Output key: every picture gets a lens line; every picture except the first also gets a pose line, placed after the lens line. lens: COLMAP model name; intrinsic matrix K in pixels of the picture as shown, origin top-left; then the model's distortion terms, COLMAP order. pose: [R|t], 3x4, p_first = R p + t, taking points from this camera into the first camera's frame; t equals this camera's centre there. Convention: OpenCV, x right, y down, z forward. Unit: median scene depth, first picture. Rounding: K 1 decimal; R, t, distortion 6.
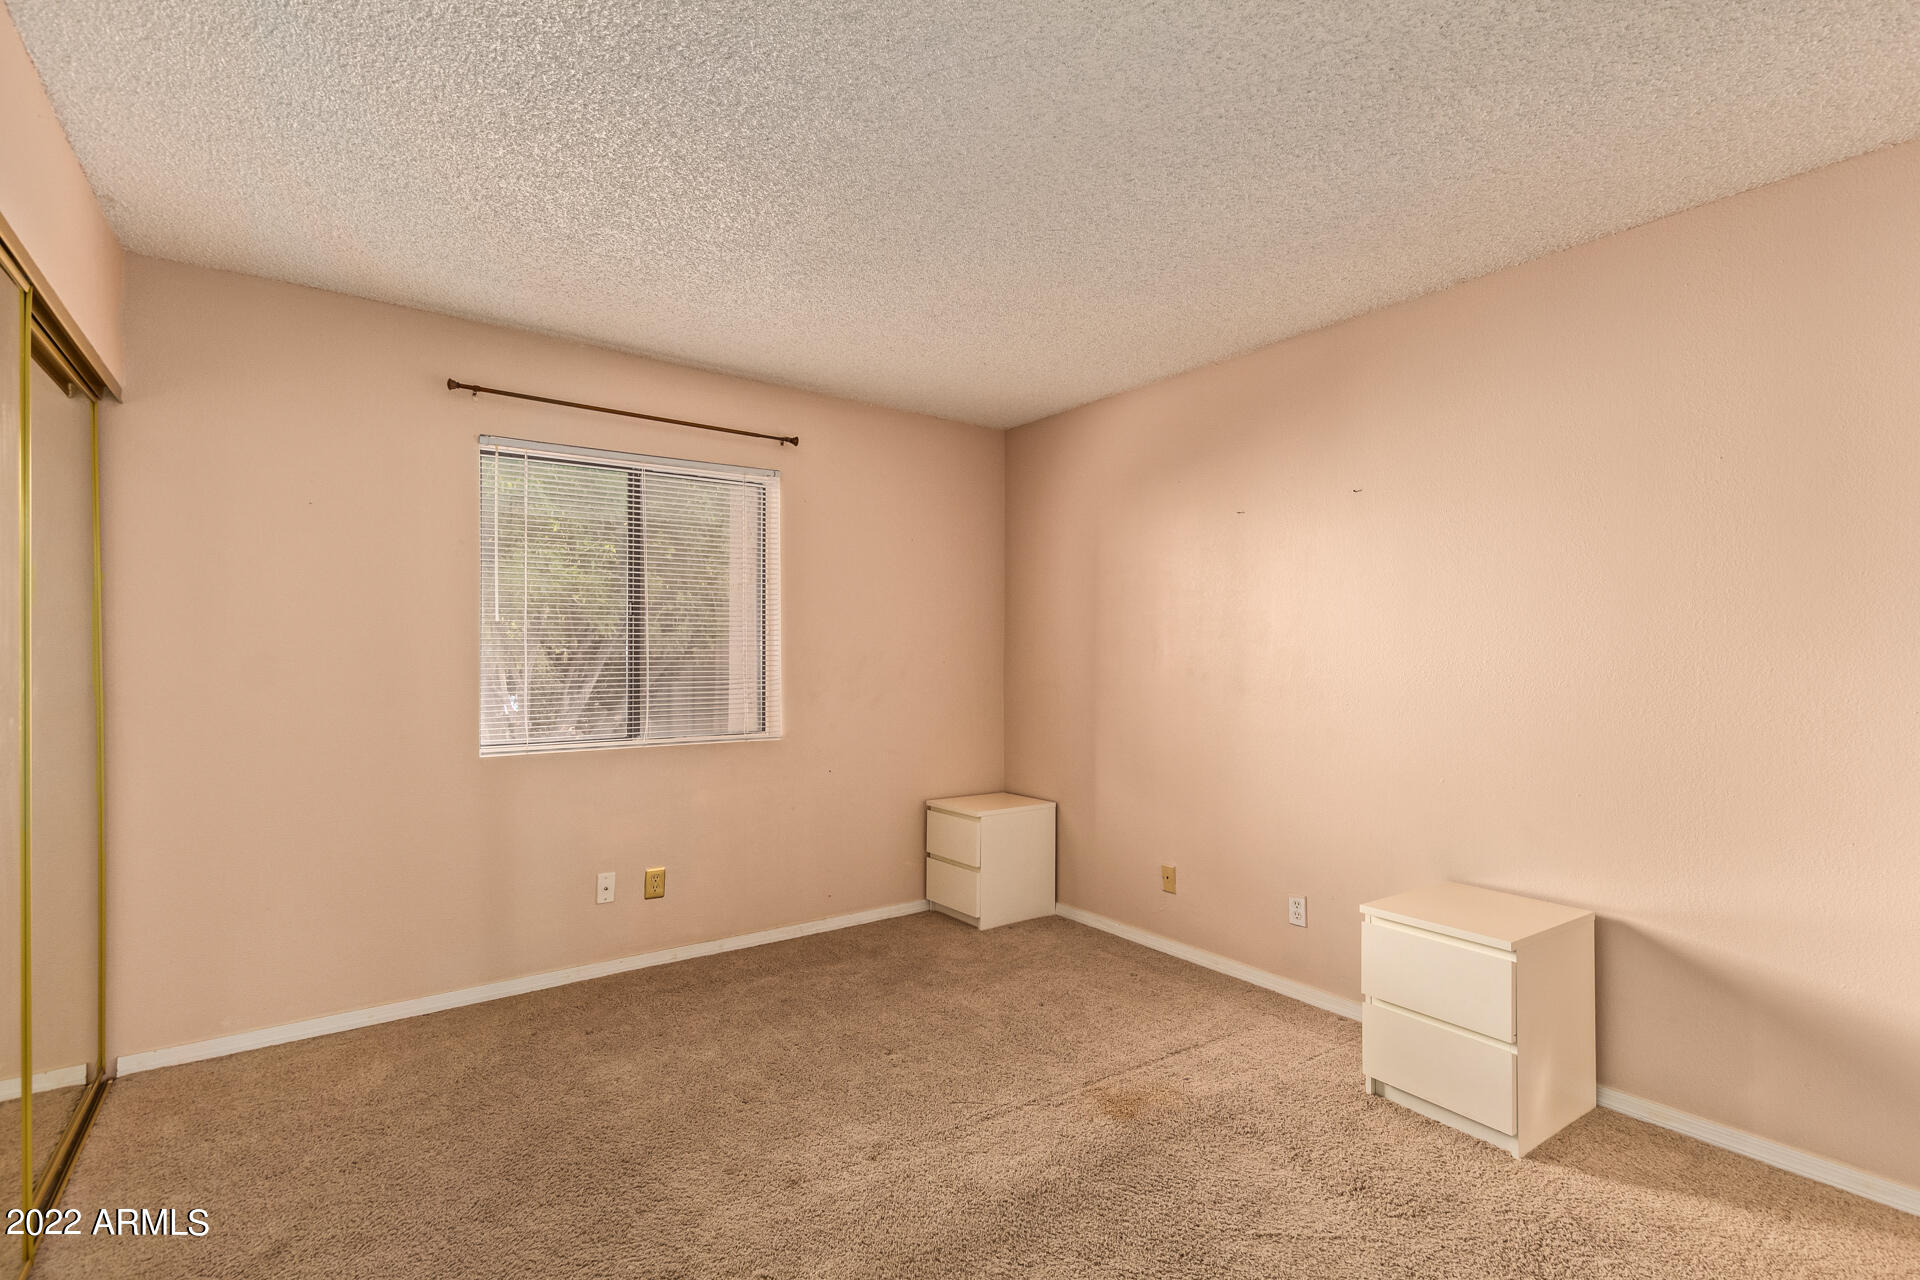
lens RADIAL K [[892.1, 0, 967.4], [0, 892.1, 652.8], [0, 0, 1]] dist [0.005364, 0.000364]
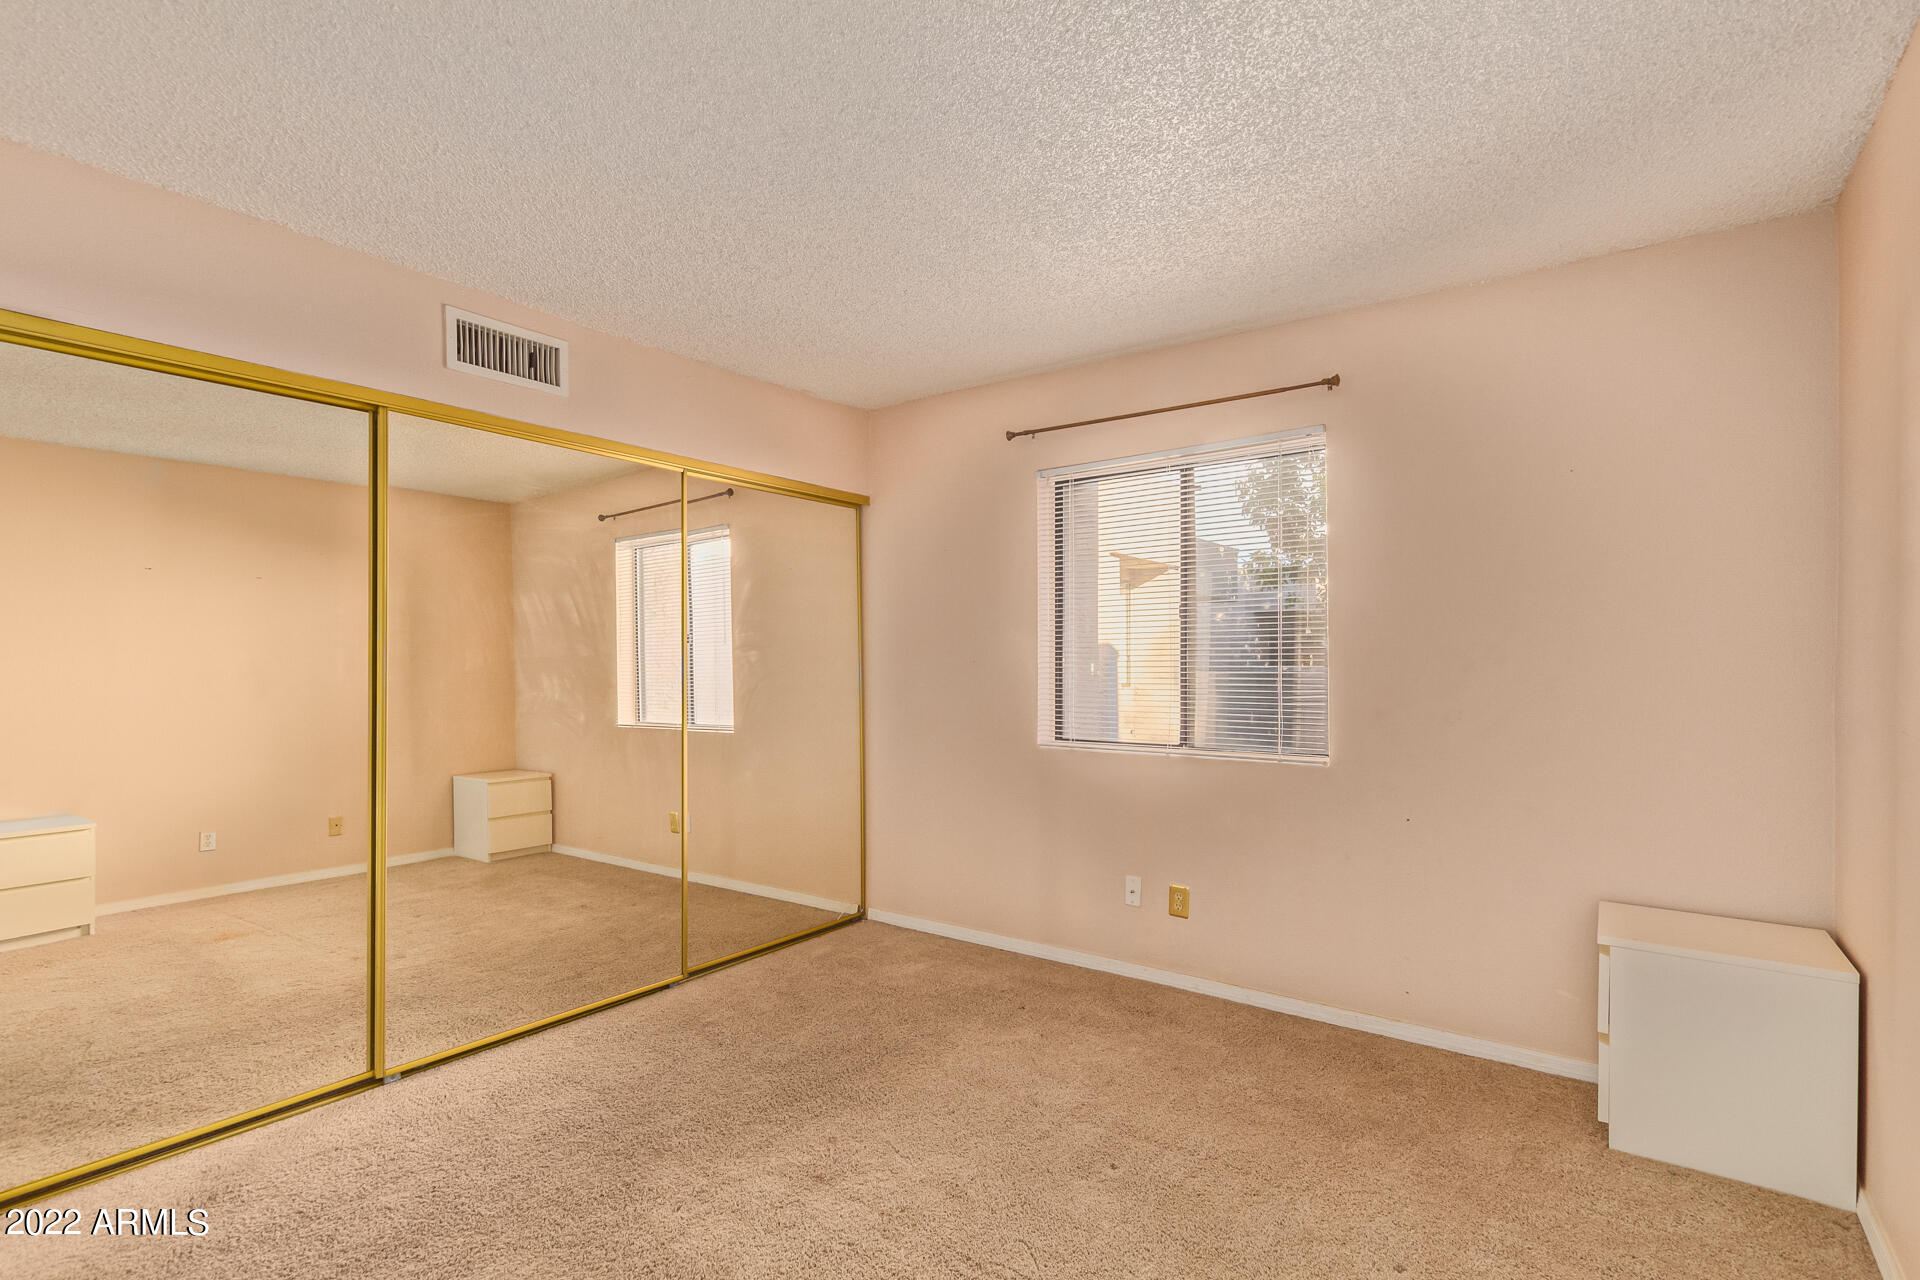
lens RADIAL K [[892.1, 0, 967.4], [0, 892.1, 652.8], [0, 0, 1]] dist [0.005364, 0.000364]
pose [[0.306290, -0.012809, -0.951852, 0.518495], [-0.000050, 0.999909, -0.013472, 0.010411], [0.951938, 0.004173, 0.306261, 0.537078]]
